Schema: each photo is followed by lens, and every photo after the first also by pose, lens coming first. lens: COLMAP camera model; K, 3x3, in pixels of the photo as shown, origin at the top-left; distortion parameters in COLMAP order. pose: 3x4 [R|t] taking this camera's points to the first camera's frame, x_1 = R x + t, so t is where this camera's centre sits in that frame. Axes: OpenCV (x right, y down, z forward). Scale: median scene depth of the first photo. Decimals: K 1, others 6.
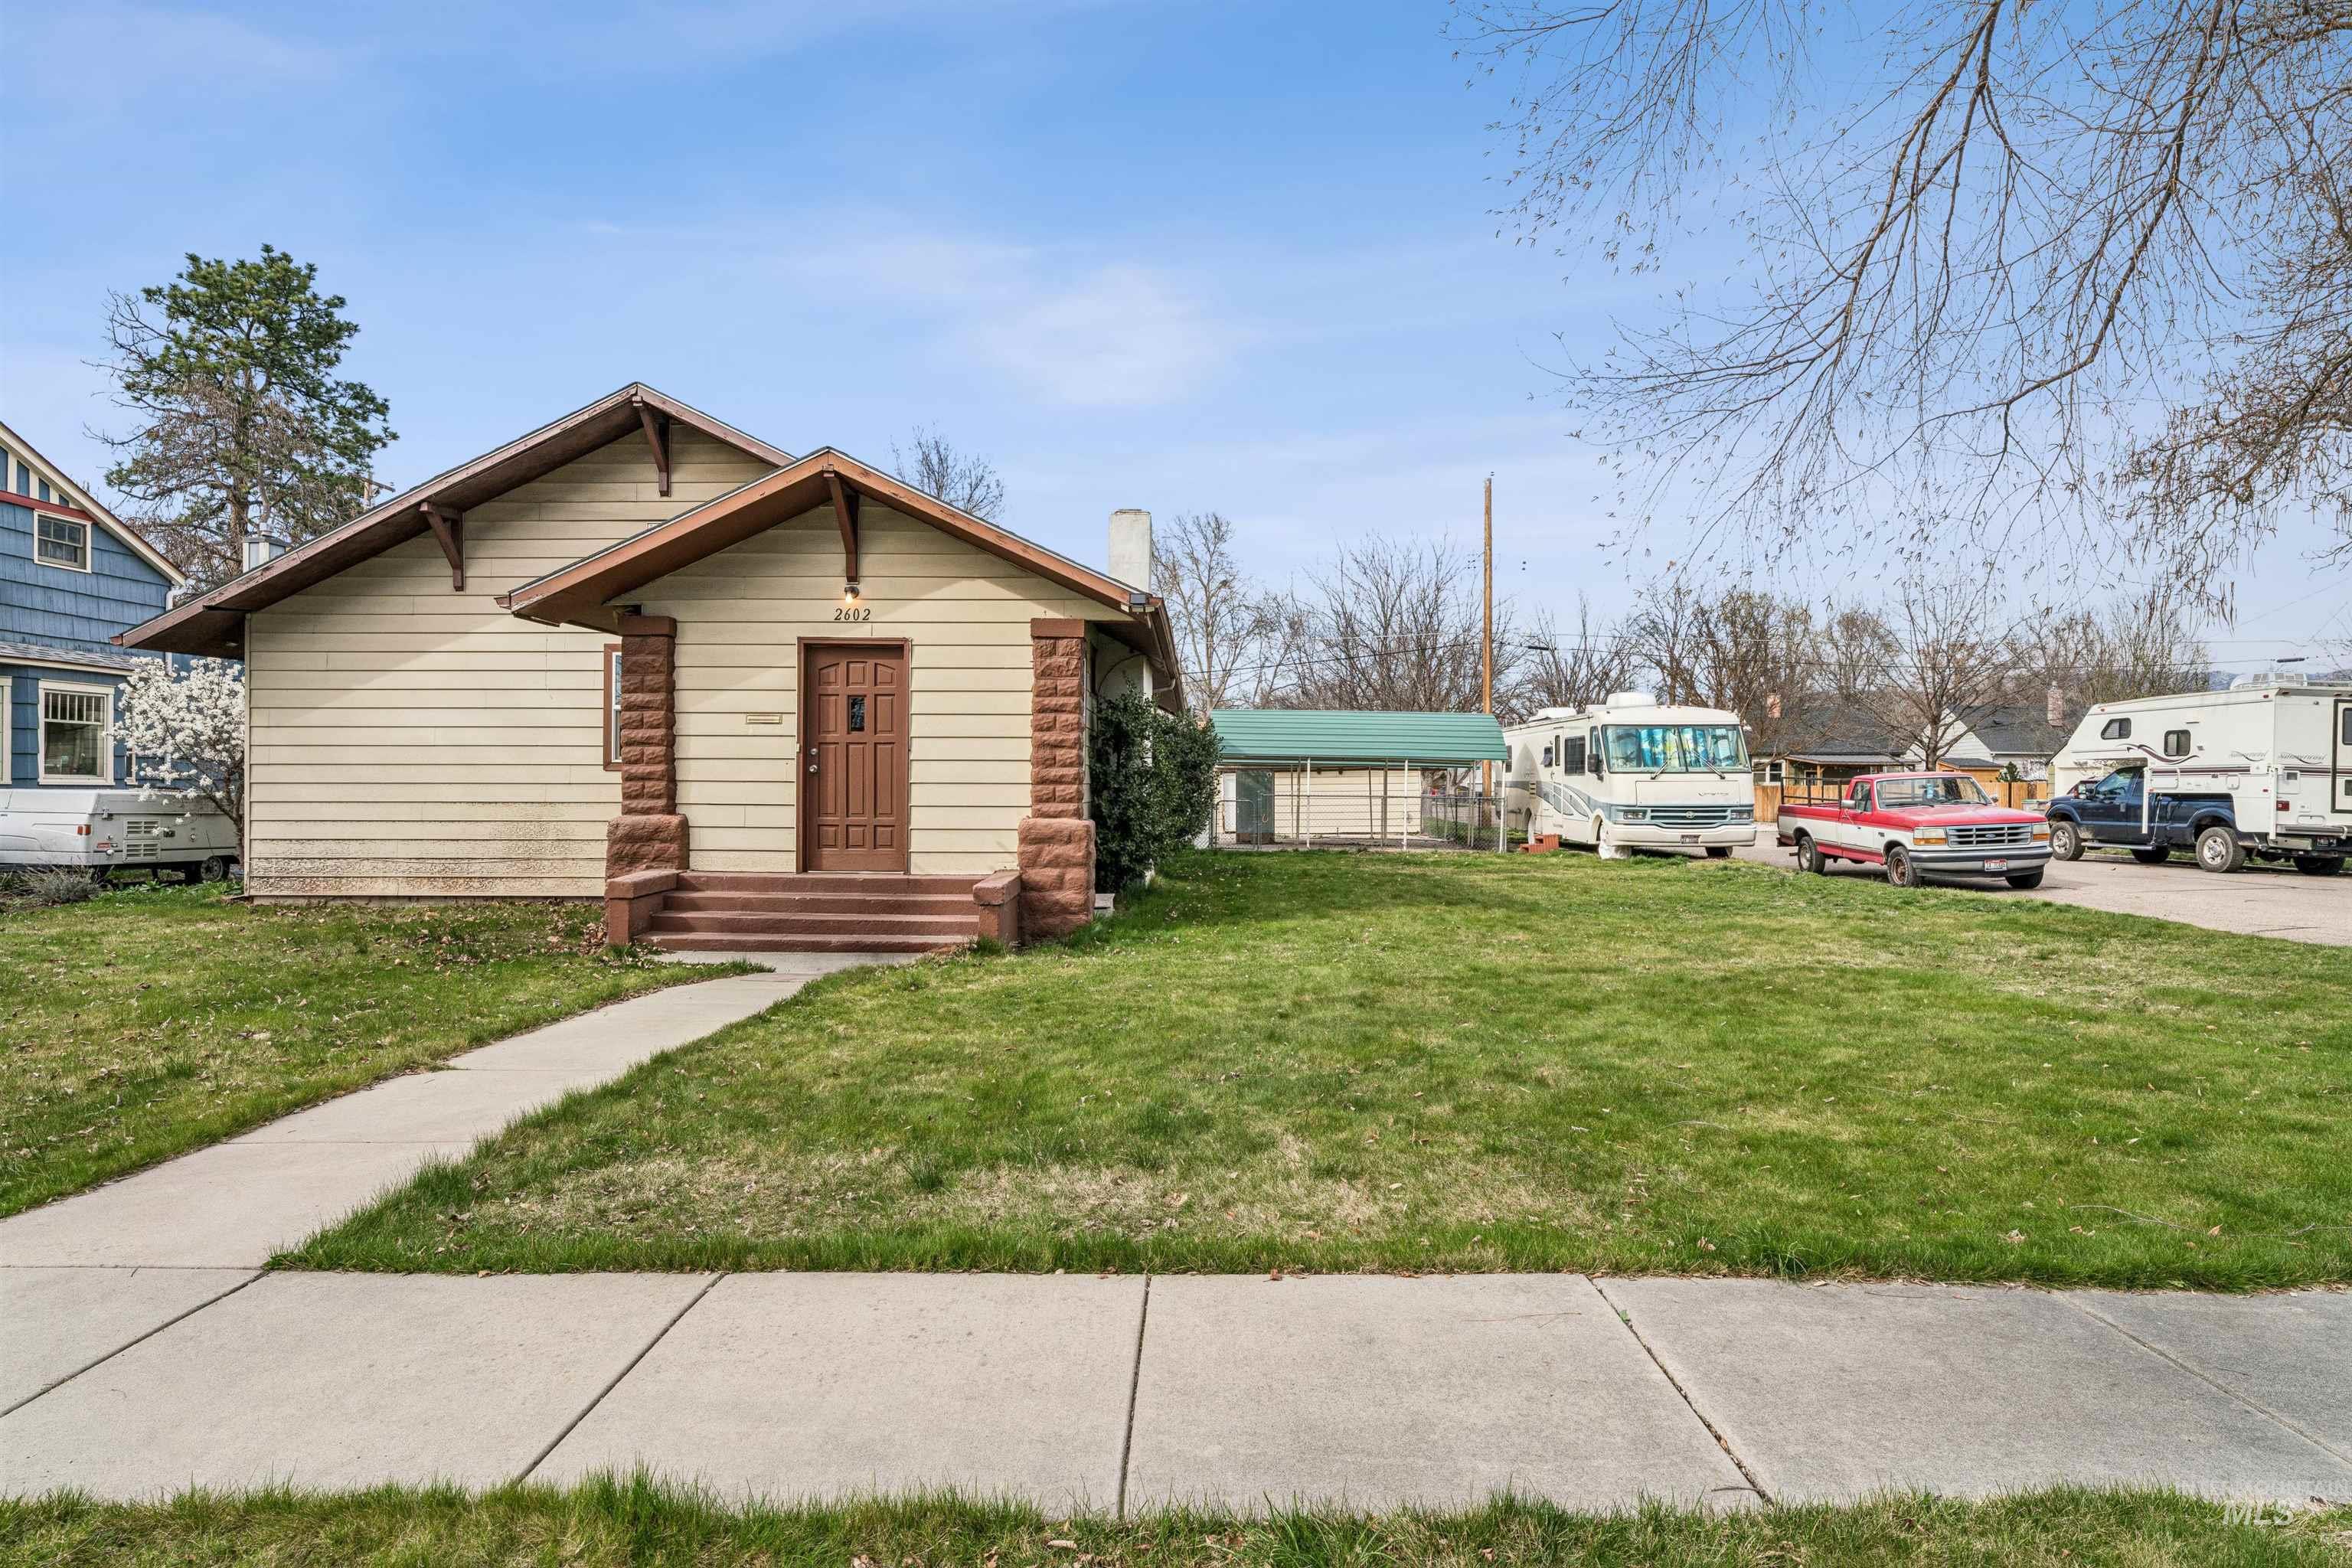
lens RADIAL K [[1277.4, 0, 1174.5], [0, 1277.4, 781.3], [0, 0, 1]] dist [-0.002074, 0.000669]
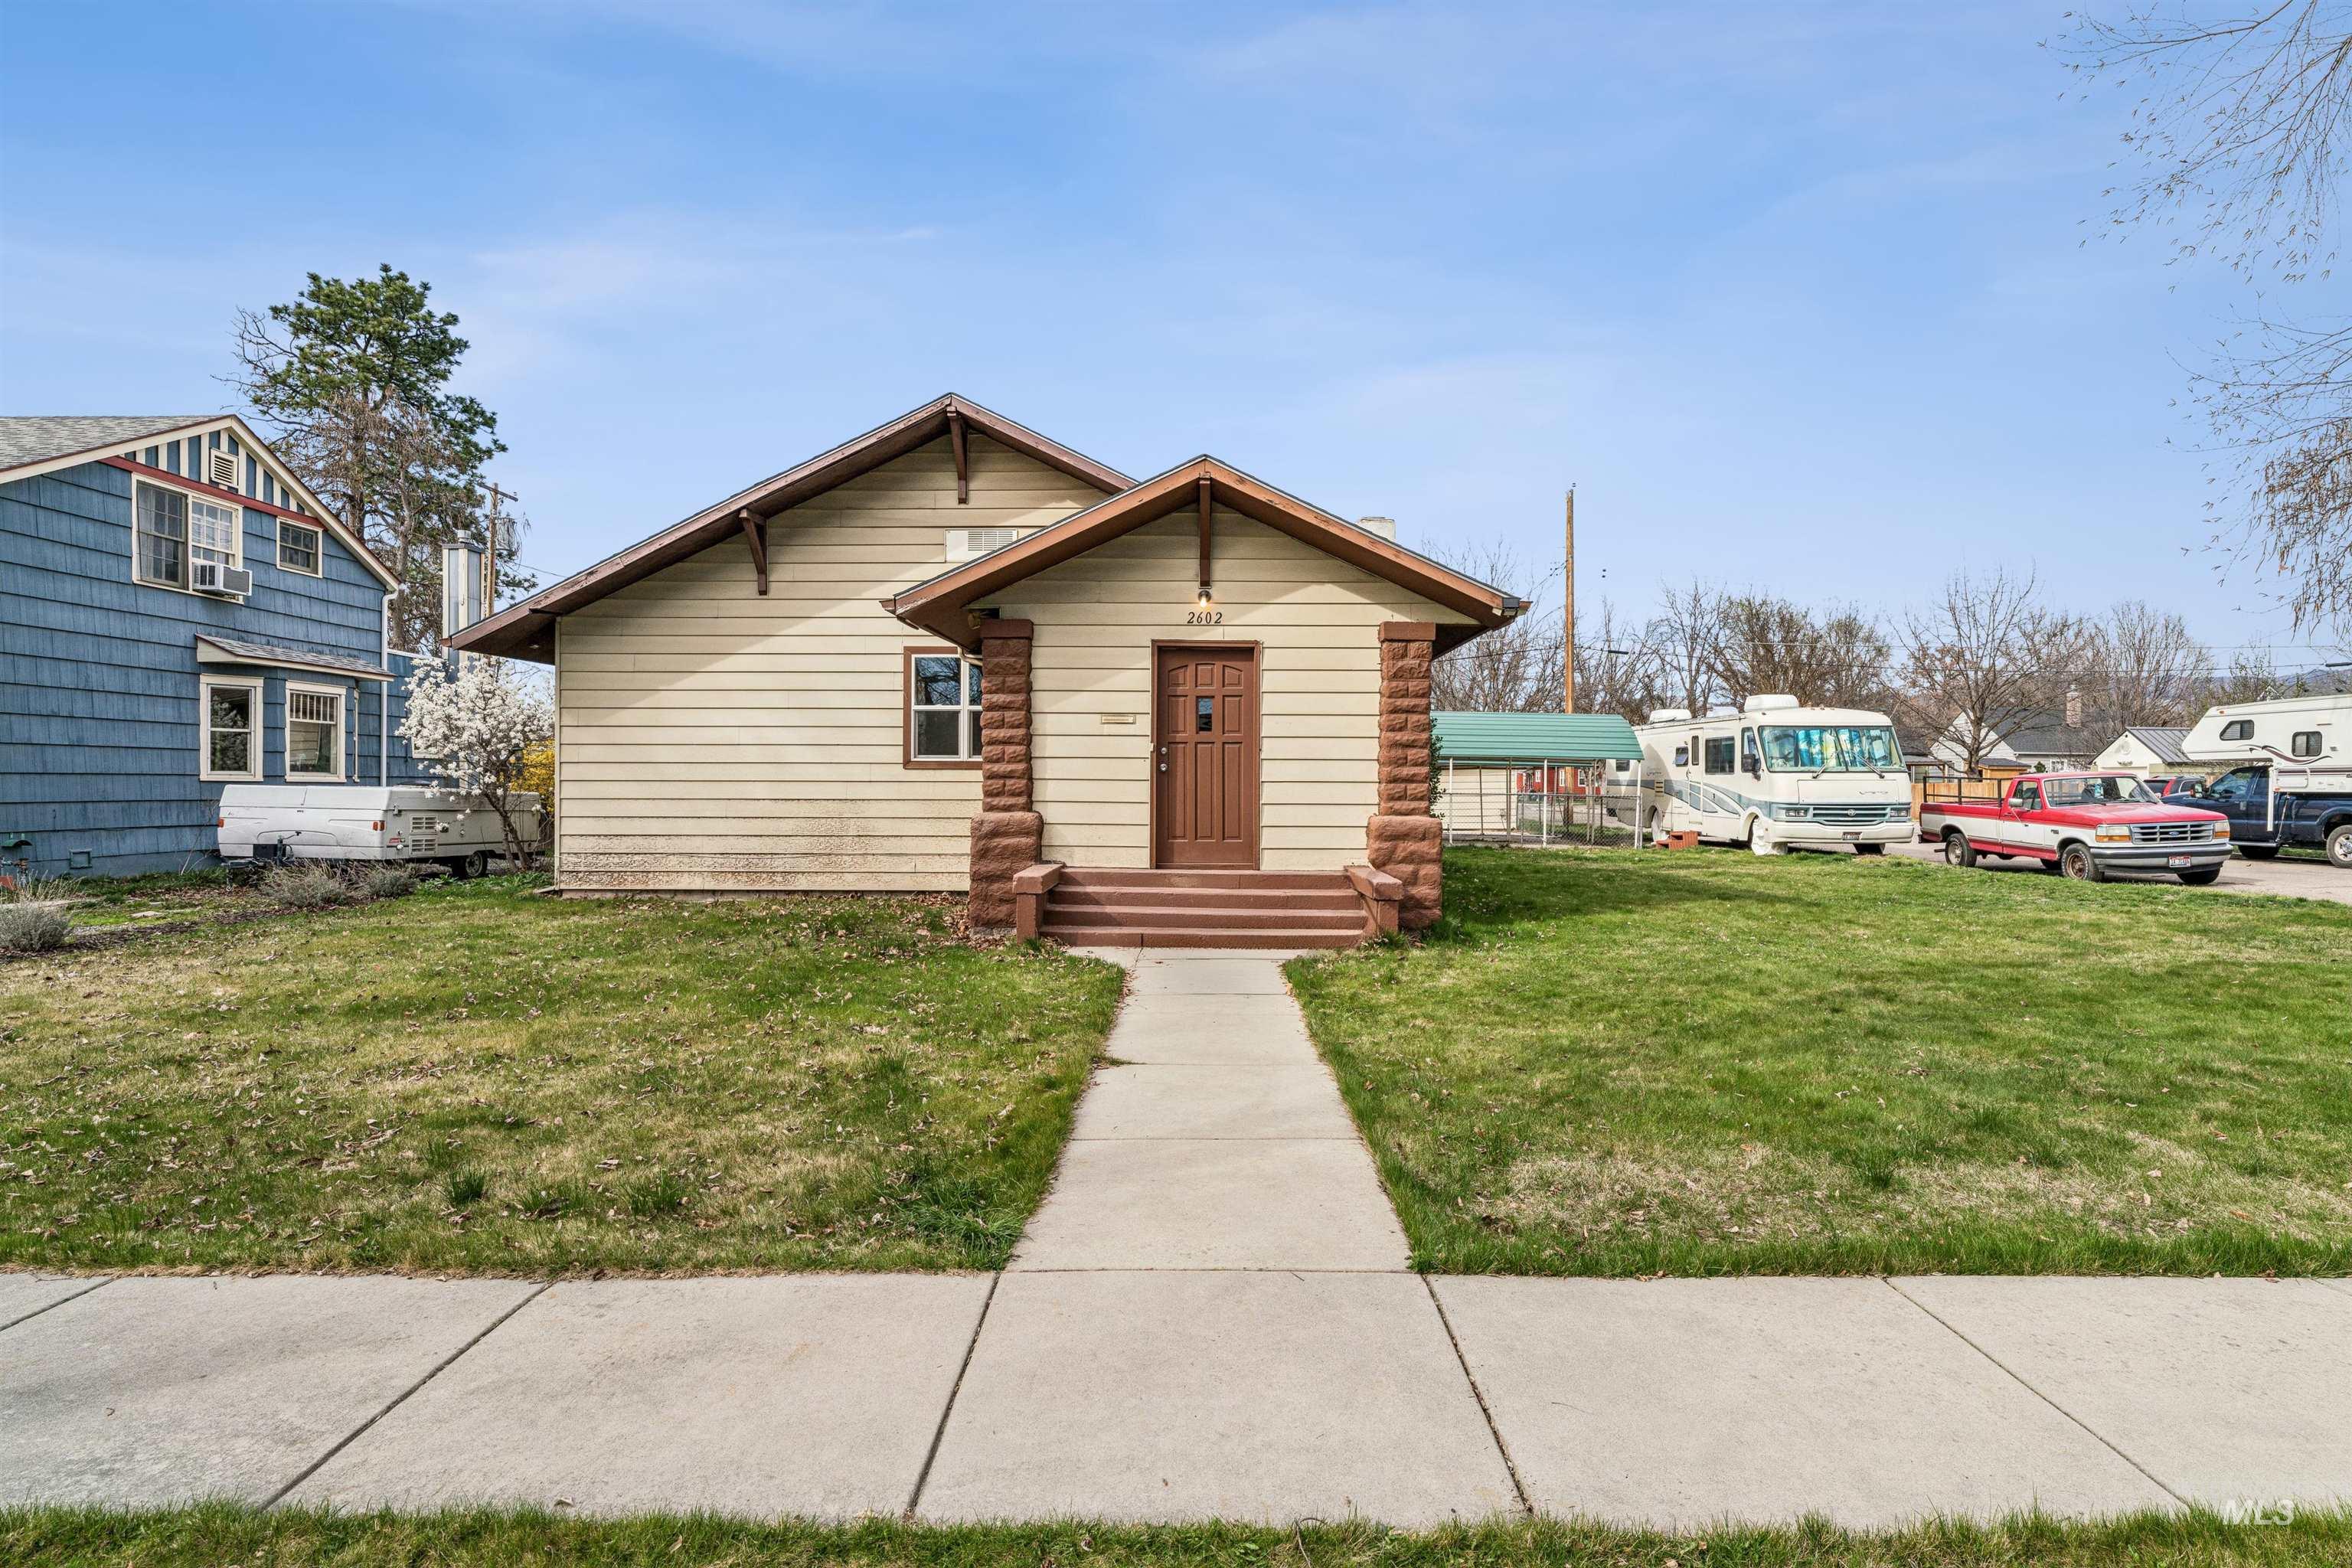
lens RADIAL K [[1218.6, 0, 1175.7], [0, 1218.6, 781.0], [0, 0, 1]] dist [-0.002084, -0.000491]
pose [[0.999999, 0.001212, -0.000437, -0.166951], [-0.001211, 0.999998, 0.001399, -0.000174], [0.000438, -0.001399, 0.999999, 0.009909]]
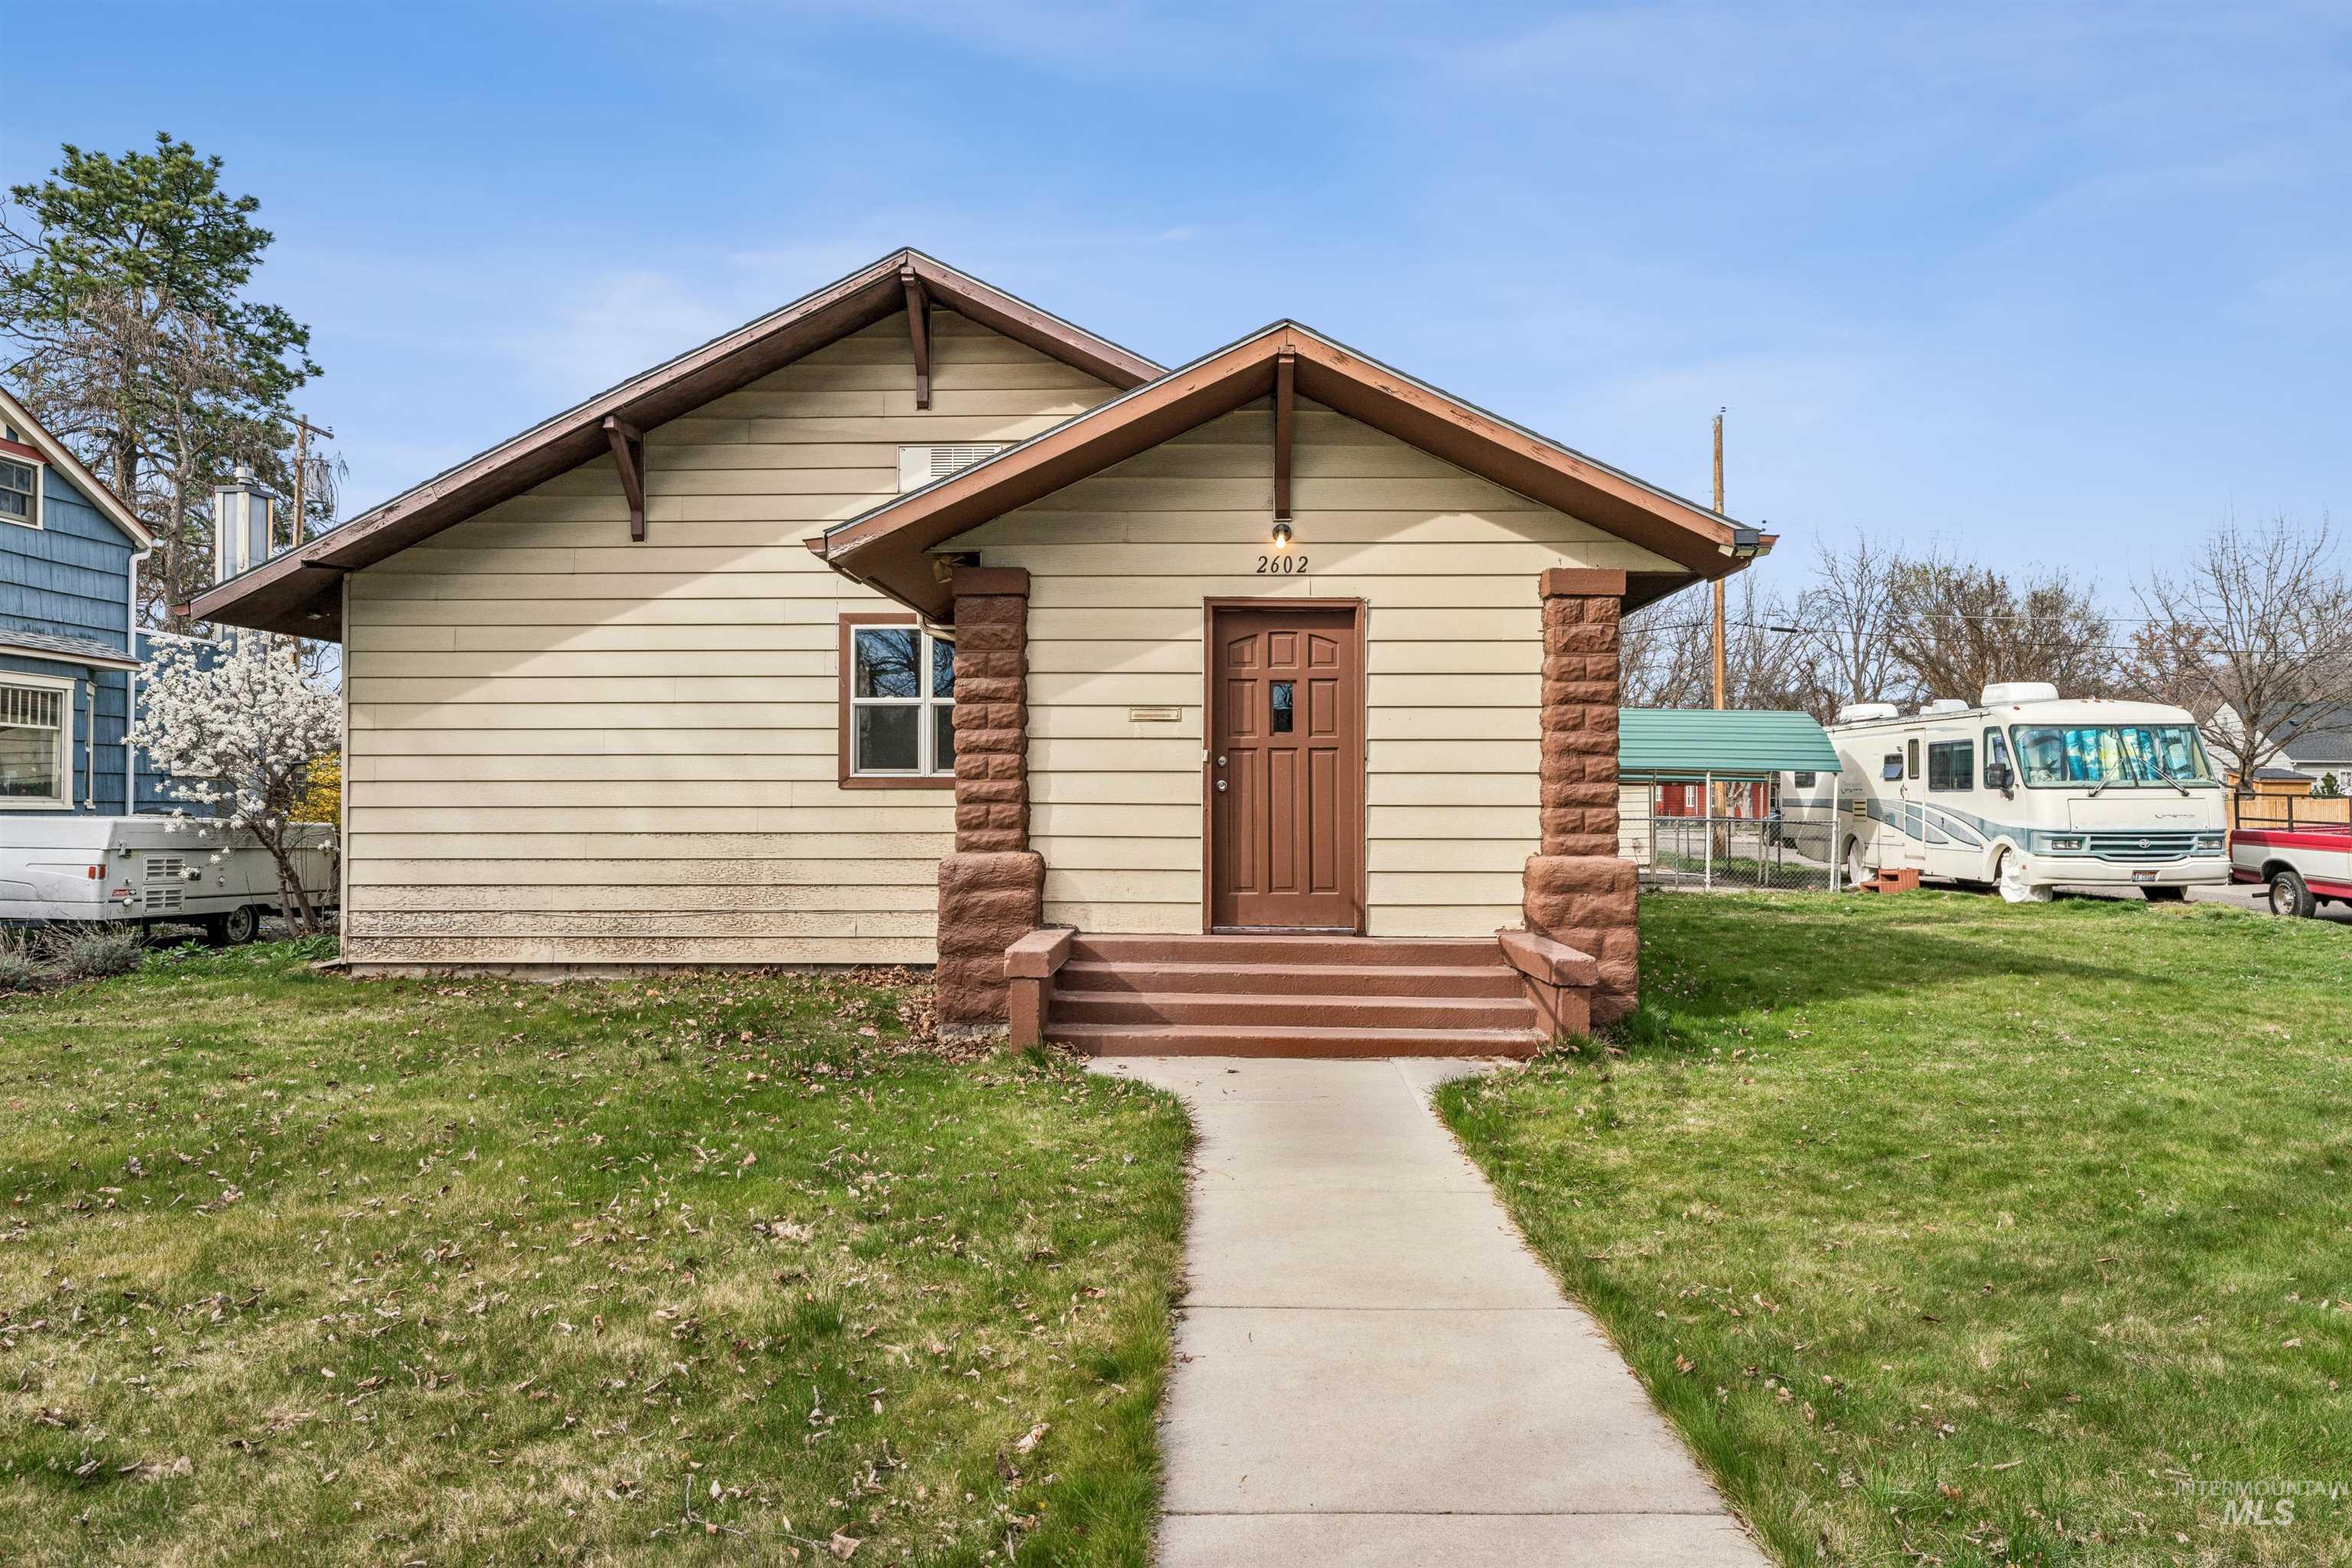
lens RADIAL K [[1550.0, 0, 1176.0], [0, 1550.0, 784.0], [0, 0, 1]] dist [-0.001728, 0.001993]
pose [[0.999976, -0.002589, -0.006349, -0.185357], [0.002527, 0.999948, -0.009845, -0.001489], [0.006374, 0.009829, 0.999931, 0.092846]]
